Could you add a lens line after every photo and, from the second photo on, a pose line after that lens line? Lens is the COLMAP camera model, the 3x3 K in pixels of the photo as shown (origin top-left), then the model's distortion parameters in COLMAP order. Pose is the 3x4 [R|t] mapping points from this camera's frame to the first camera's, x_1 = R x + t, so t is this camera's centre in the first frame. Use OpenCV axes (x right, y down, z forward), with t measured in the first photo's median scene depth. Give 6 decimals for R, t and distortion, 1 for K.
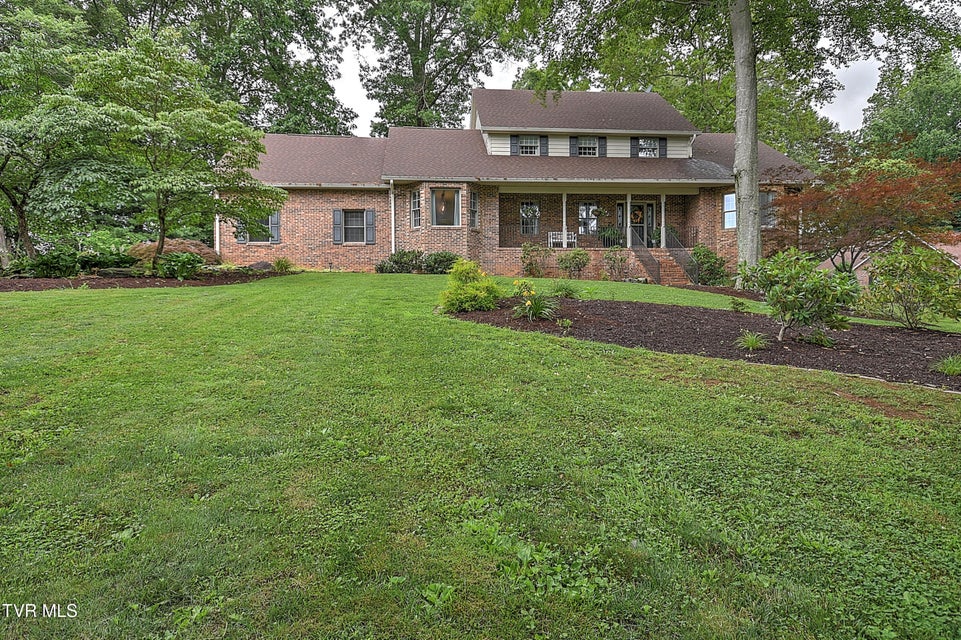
lens RADIAL K [[595.1, 0, 477.5], [0, 595.1, 325.7], [0, 0, 1]] dist [0.019045, 0.003579]
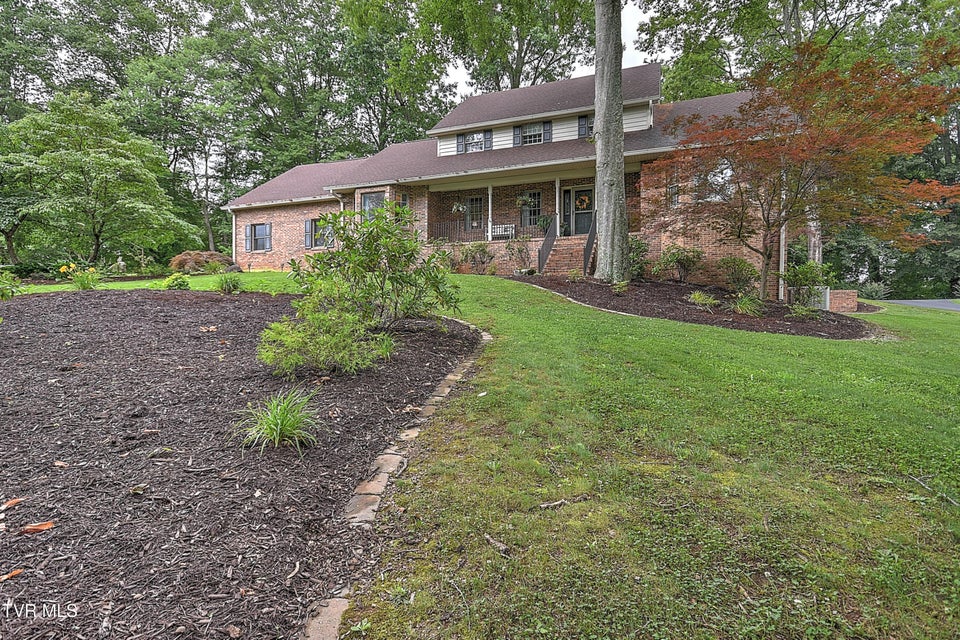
lens RADIAL K [[496.0, 0, 473.8], [0, 496.0, 315.4], [0, 0, 1]] dist [0.016942, 0.003313]
pose [[0.888963, 0.010346, -0.457861, 0.504676], [-0.013322, 0.999906, -0.003270, -0.006090], [0.457784, 0.009006, 0.889018, 0.269394]]
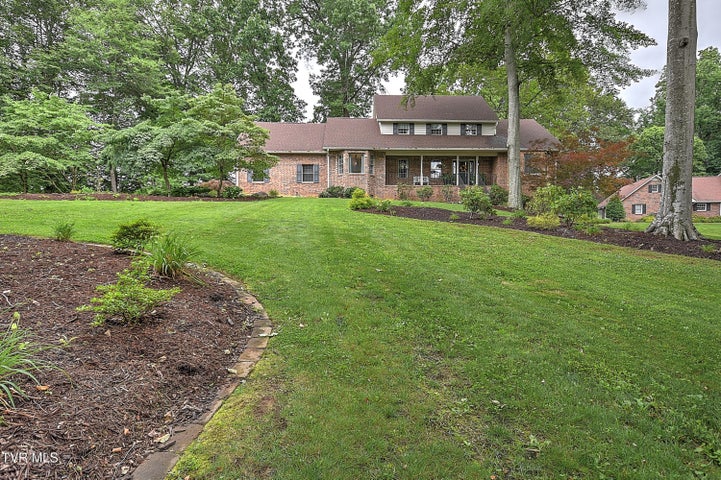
lens RADIAL K [[446.5, 0, 357.9], [0, 446.5, 234.8], [0, 0, 1]] dist [0.019045, 0.003579]
pose [[0.997571, 0.011509, -0.068696, 0.047993], [-0.013012, 0.999685, -0.021471, 0.053820], [0.068427, 0.022313, 0.997407, -0.380895]]
